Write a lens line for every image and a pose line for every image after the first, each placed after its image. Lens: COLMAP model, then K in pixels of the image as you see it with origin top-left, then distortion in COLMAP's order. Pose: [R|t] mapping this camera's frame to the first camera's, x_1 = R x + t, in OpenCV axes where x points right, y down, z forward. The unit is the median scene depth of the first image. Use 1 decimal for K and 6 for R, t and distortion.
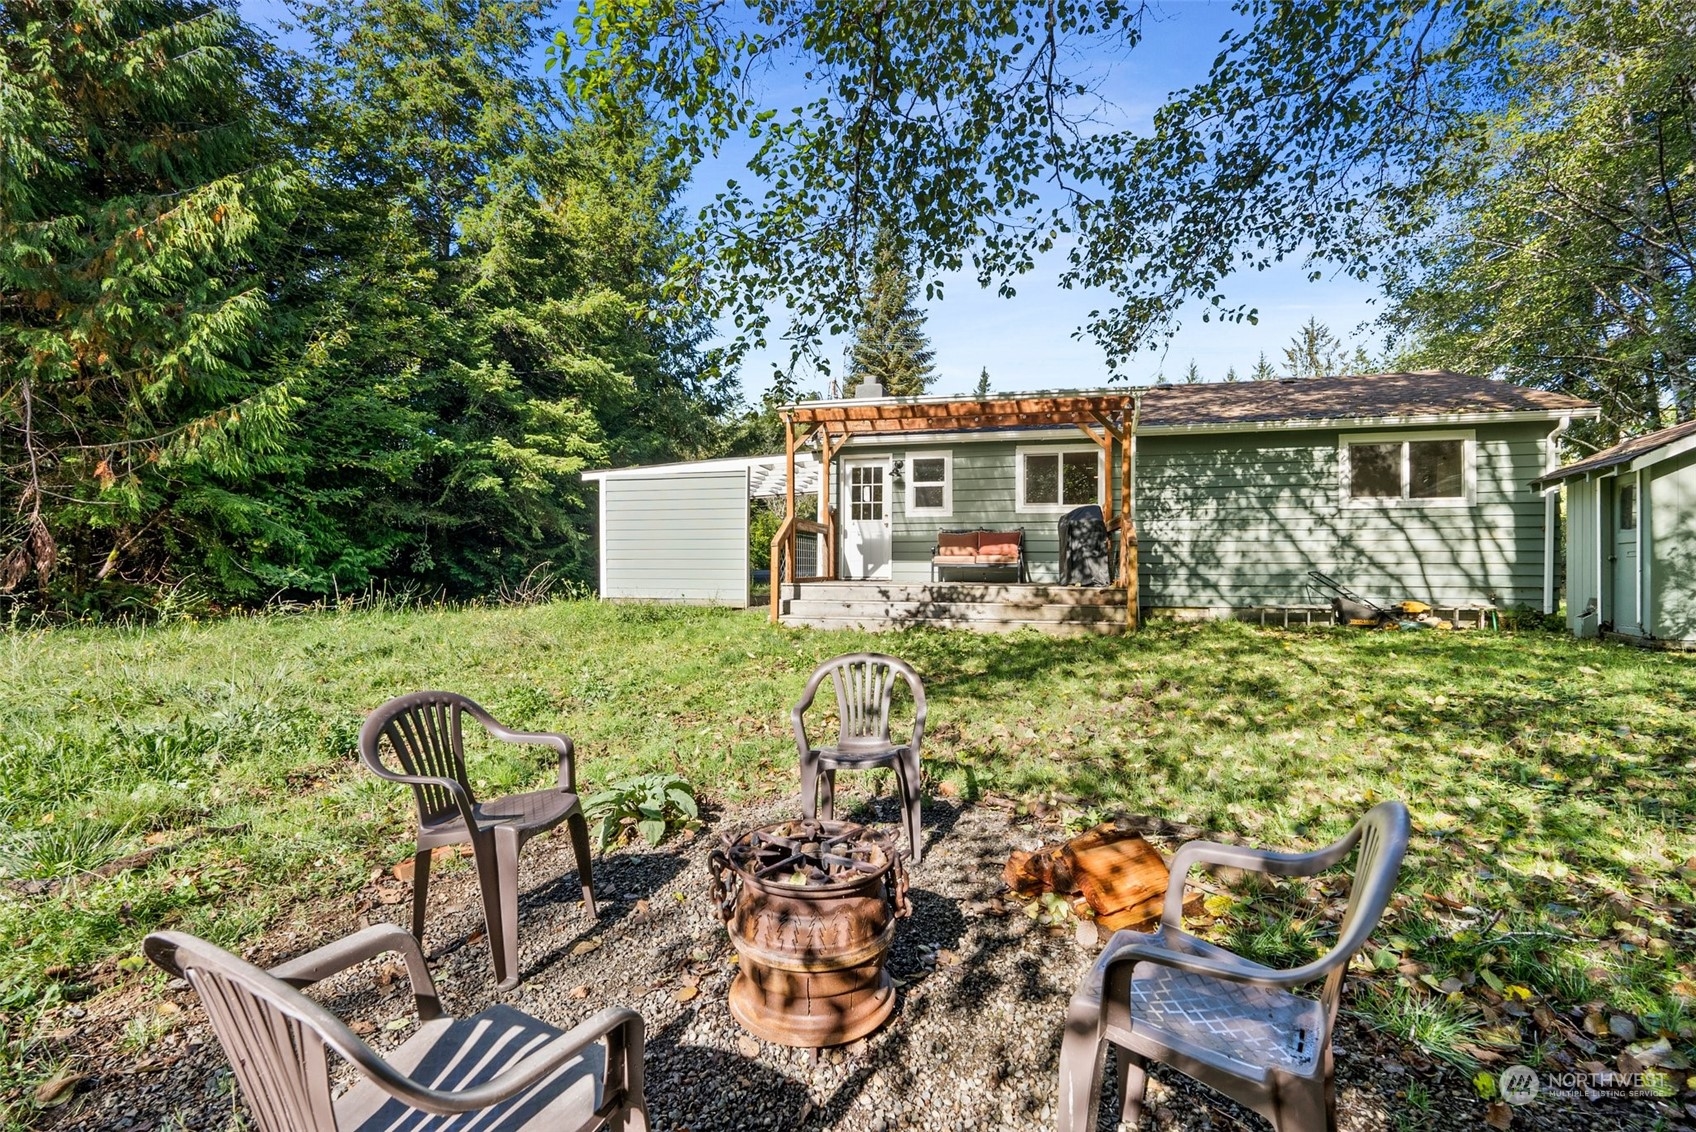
lens RADIAL K [[706.8, 0, 845.3], [0, 706.8, 560.9], [0, 0, 1]] dist [-0.000572, -0.000083]
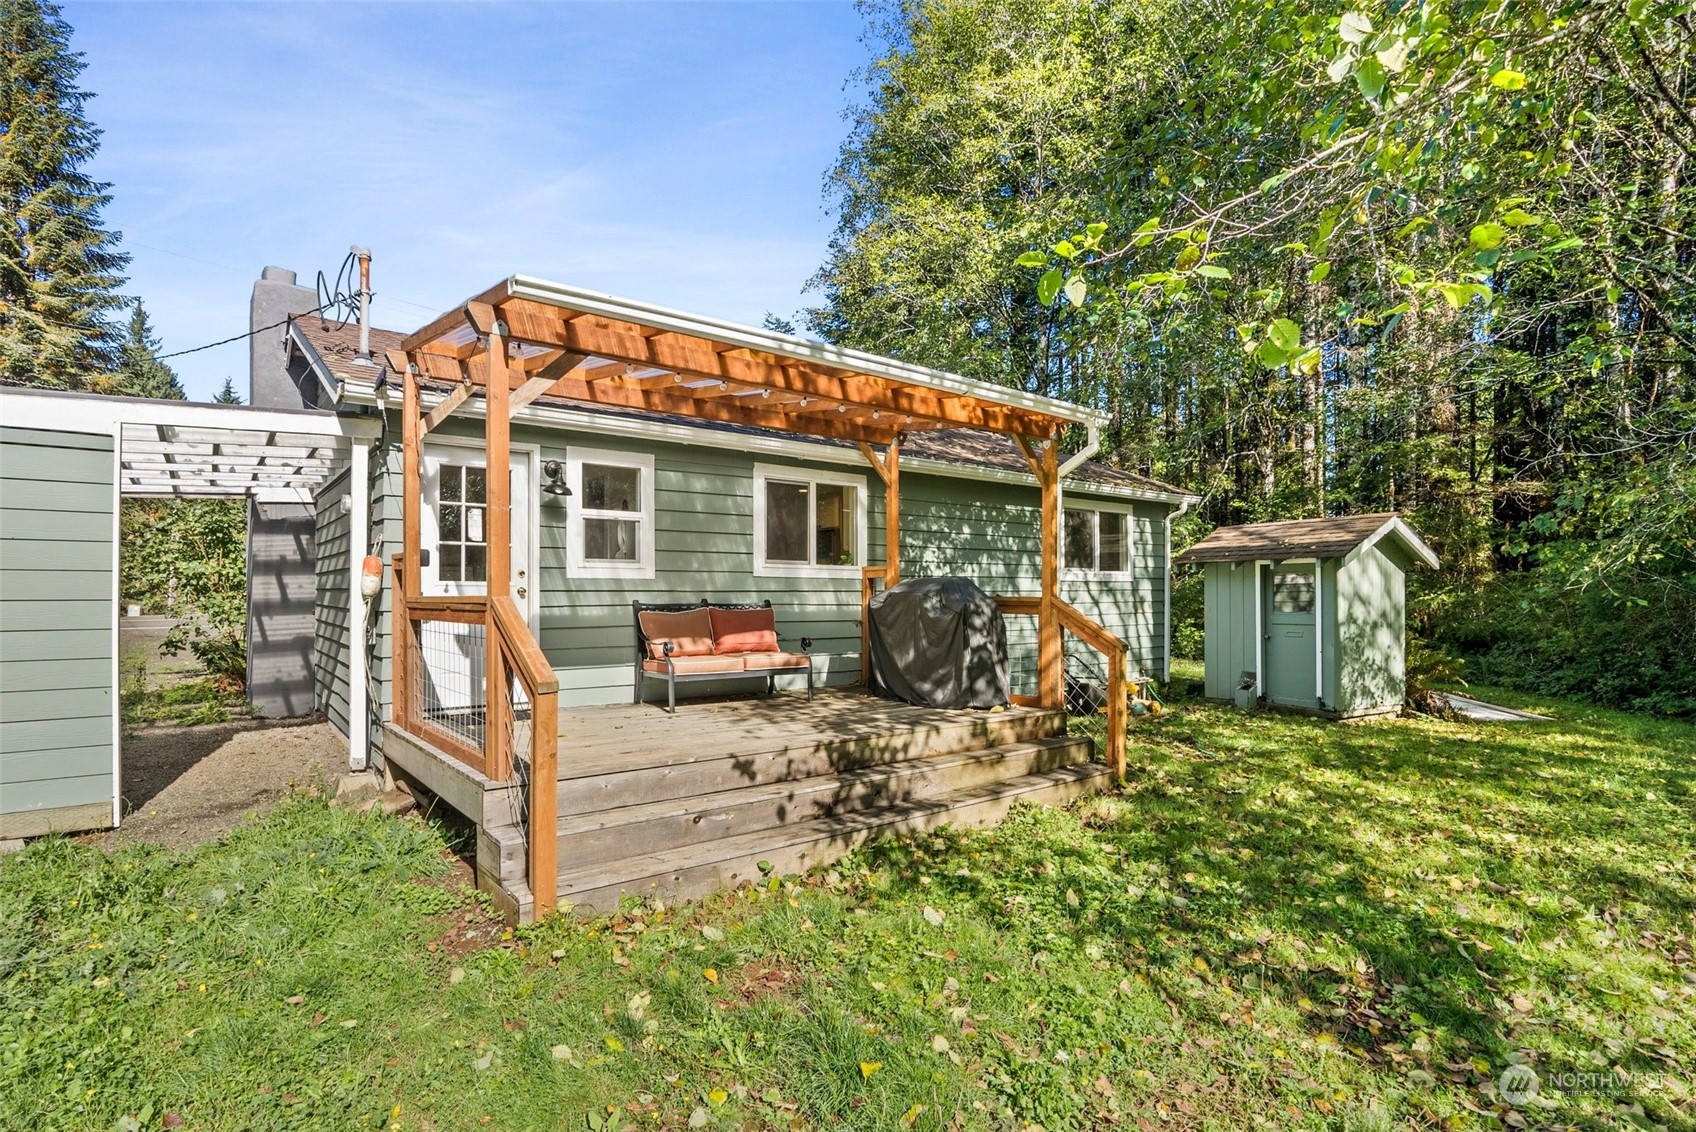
lens RADIAL K [[835.8, 0, 844.7], [0, 835.8, 588.4], [0, 0, 1]] dist [-0.018084, -0.000165]
pose [[0.621026, 0.002164, 0.783787, -0.261928], [0.001771, 0.999990, -0.004164, -0.054200], [-0.783788, 0.003974, 0.621016, 0.508364]]
